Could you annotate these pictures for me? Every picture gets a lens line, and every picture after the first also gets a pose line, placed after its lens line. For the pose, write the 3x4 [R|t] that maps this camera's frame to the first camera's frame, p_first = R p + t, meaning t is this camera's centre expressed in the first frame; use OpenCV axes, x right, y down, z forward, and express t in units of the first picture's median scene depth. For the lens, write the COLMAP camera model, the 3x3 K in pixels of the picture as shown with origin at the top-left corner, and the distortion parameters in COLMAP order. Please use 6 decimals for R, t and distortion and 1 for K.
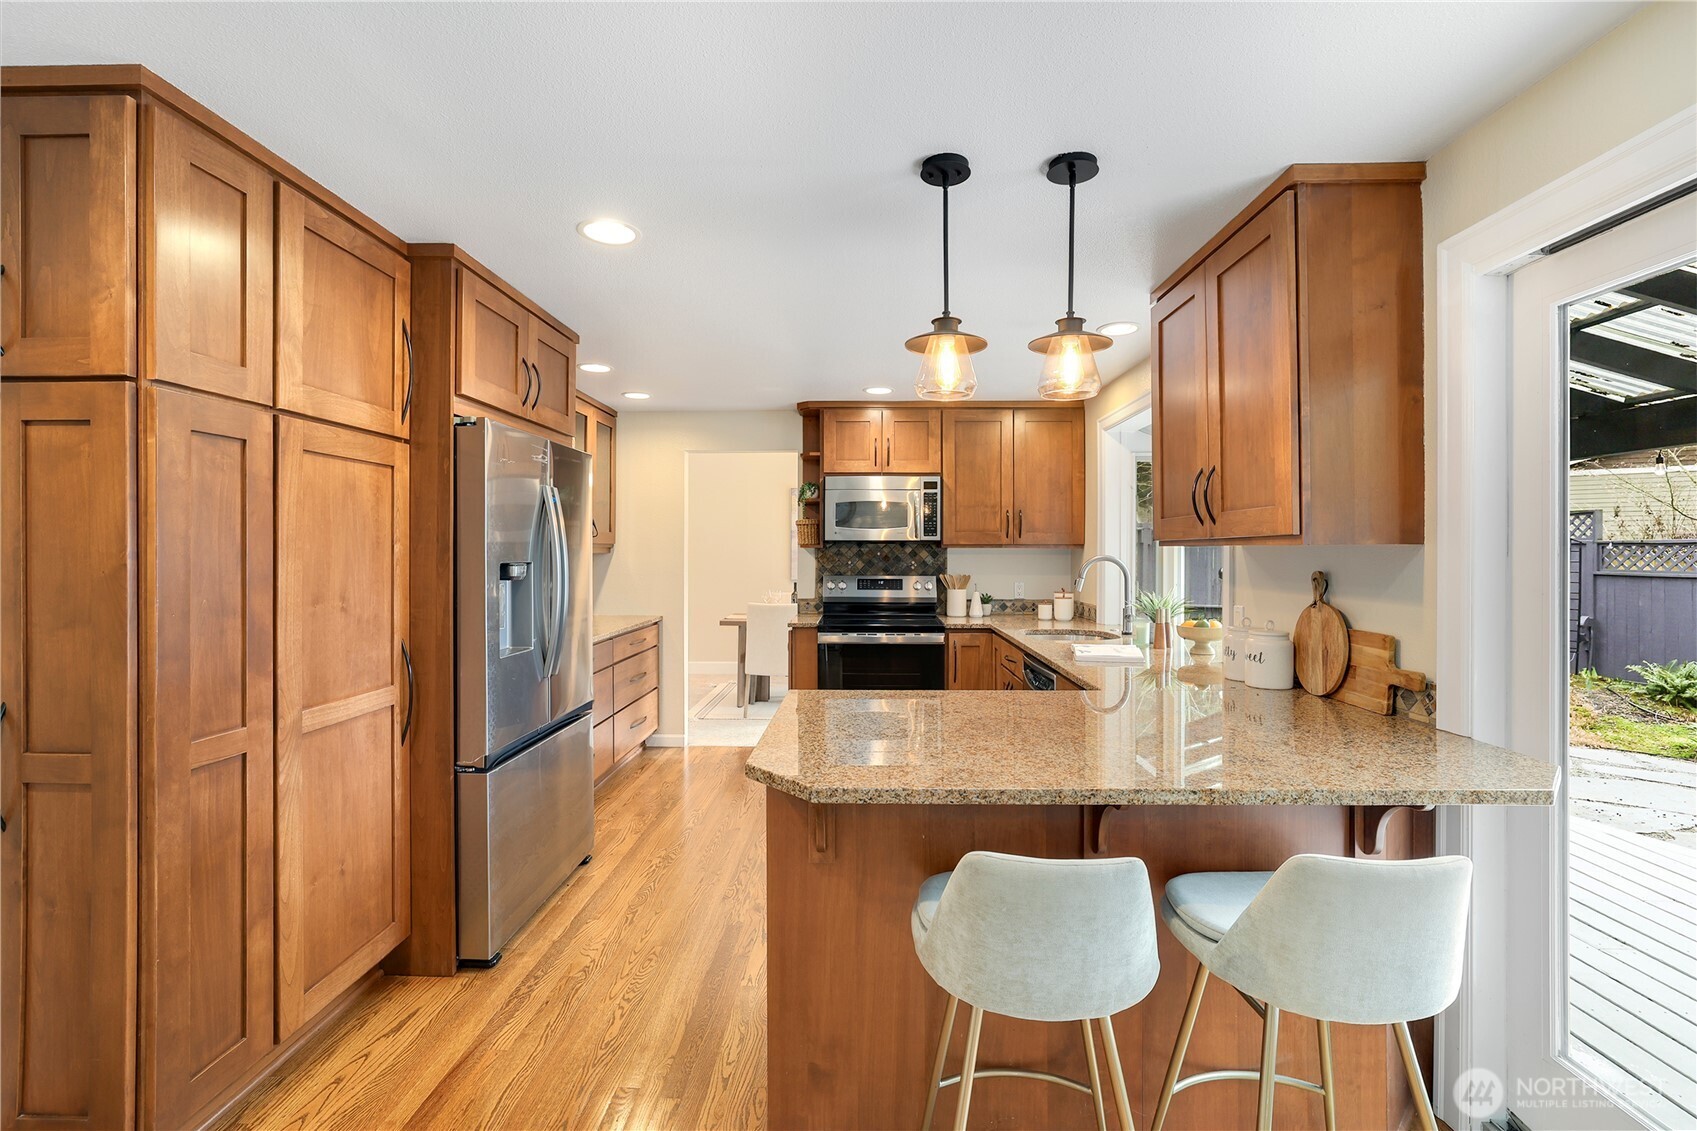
lens RADIAL K [[747.3, 0, 840.1], [0, 747.3, 558.8], [0, 0, 1]] dist [-0.032001, 0.015386]
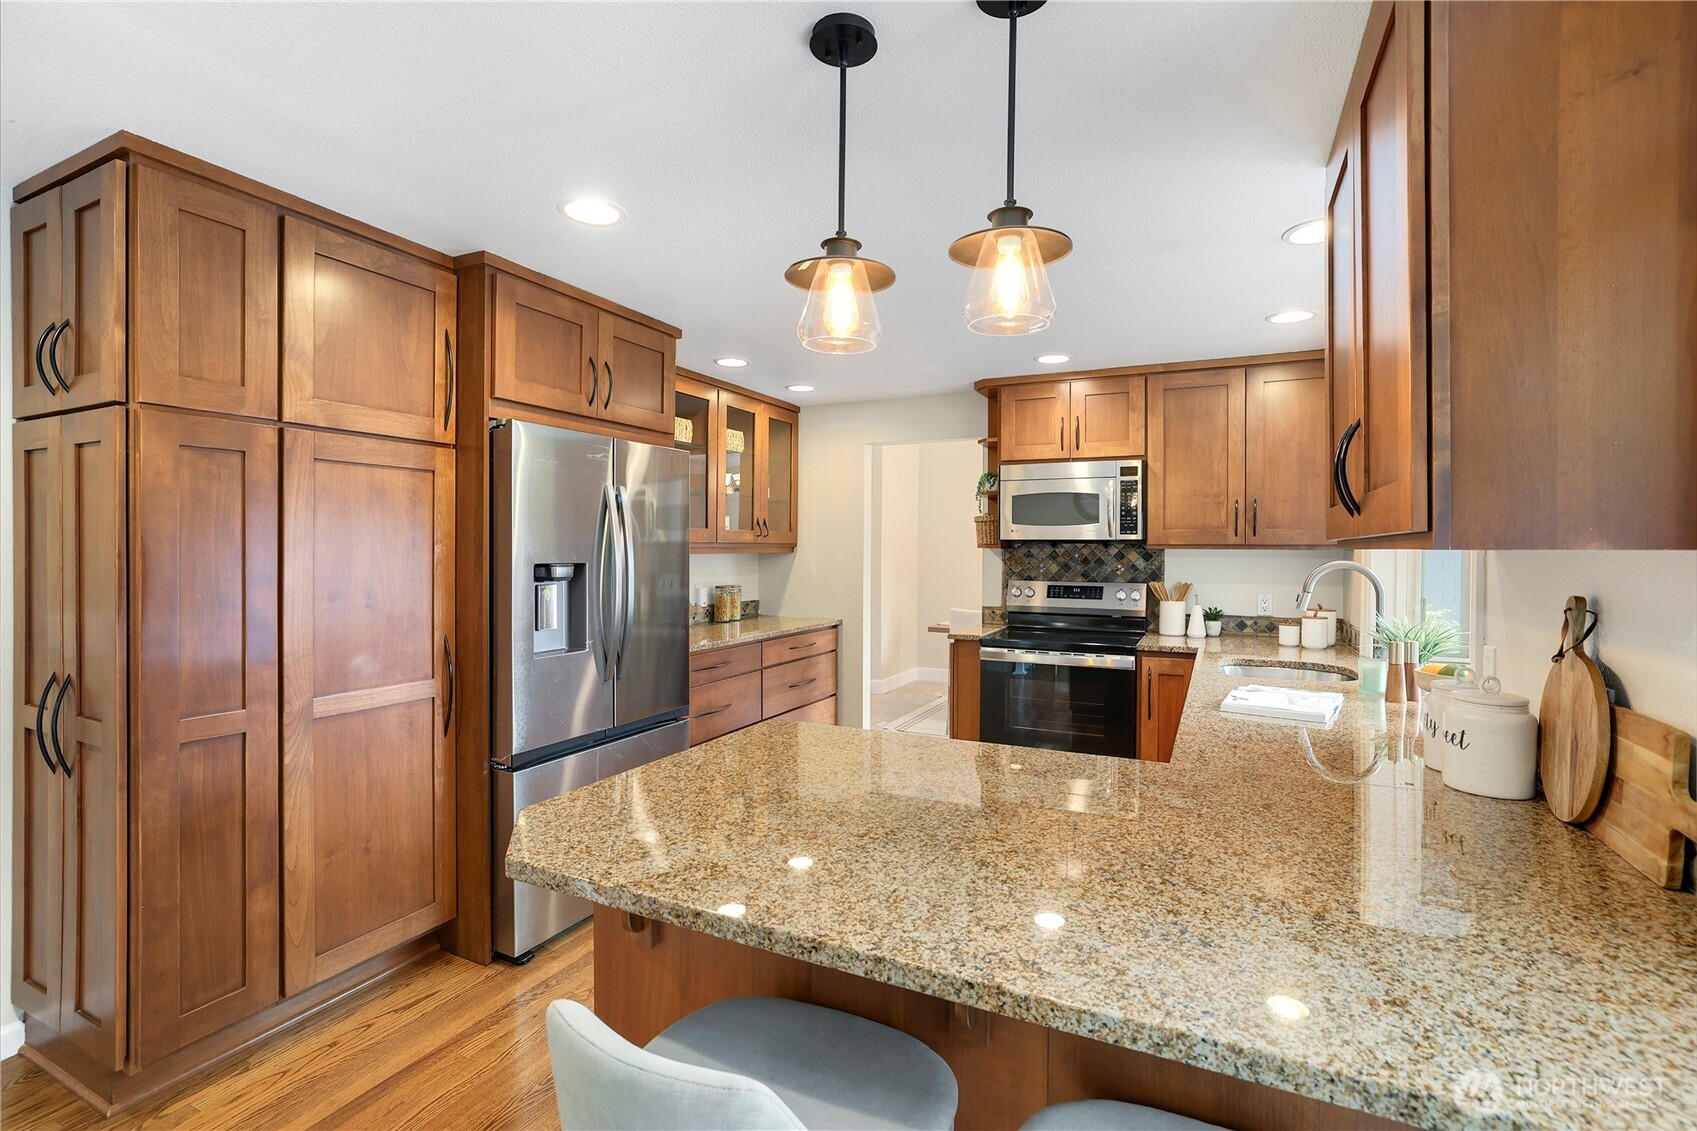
lens RADIAL K [[770.7, 0, 830.8], [0, 770.7, 558.9], [0, 0, 1]] dist [-0.034344, 0.017205]
pose [[0.910873, 0.009260, -0.412582, 0.347308], [-0.008597, 0.999957, 0.003465, -0.007913], [0.412597, 0.000391, 0.910914, 0.234369]]
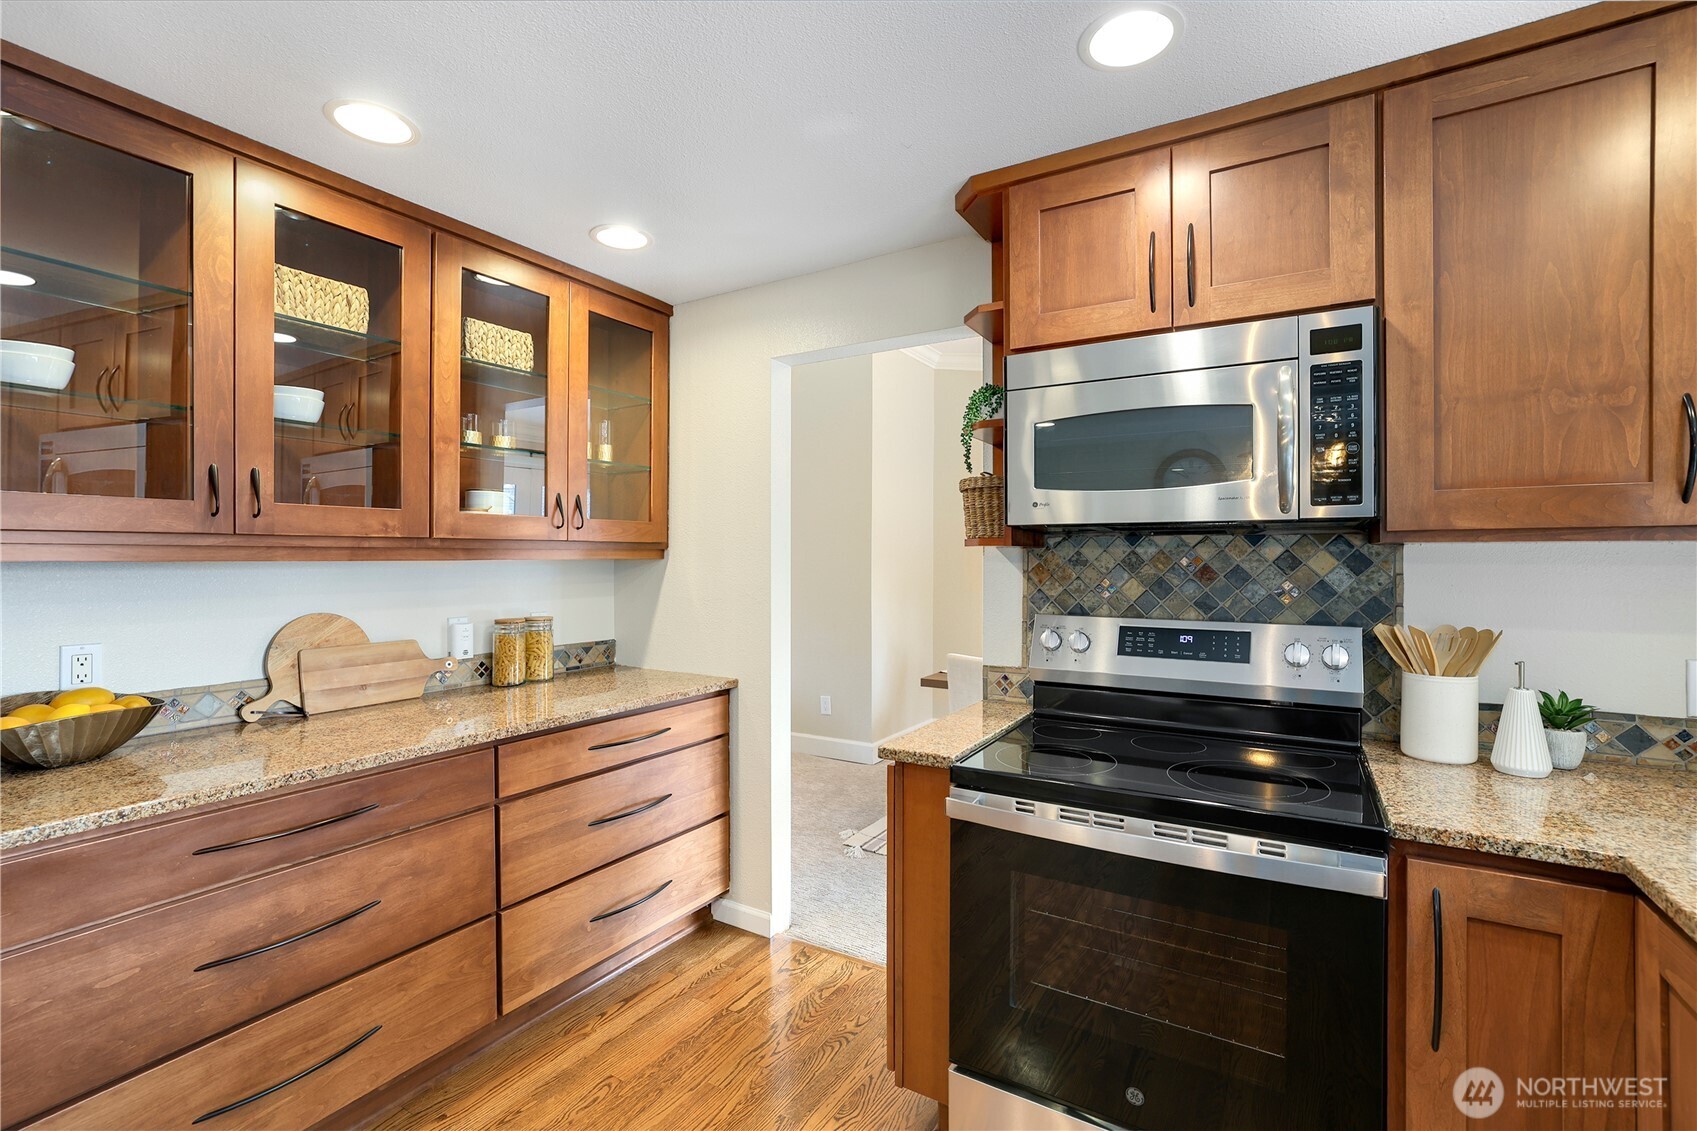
lens RADIAL K [[770.7, 0, 830.8], [0, 770.7, 558.9], [0, 0, 1]] dist [-0.034344, 0.017205]
pose [[0.874630, 0.001074, -0.484789, 0.185854], [-0.005095, 0.999963, -0.006978, -0.009521], [0.484763, 0.008573, 0.874603, 1.275842]]
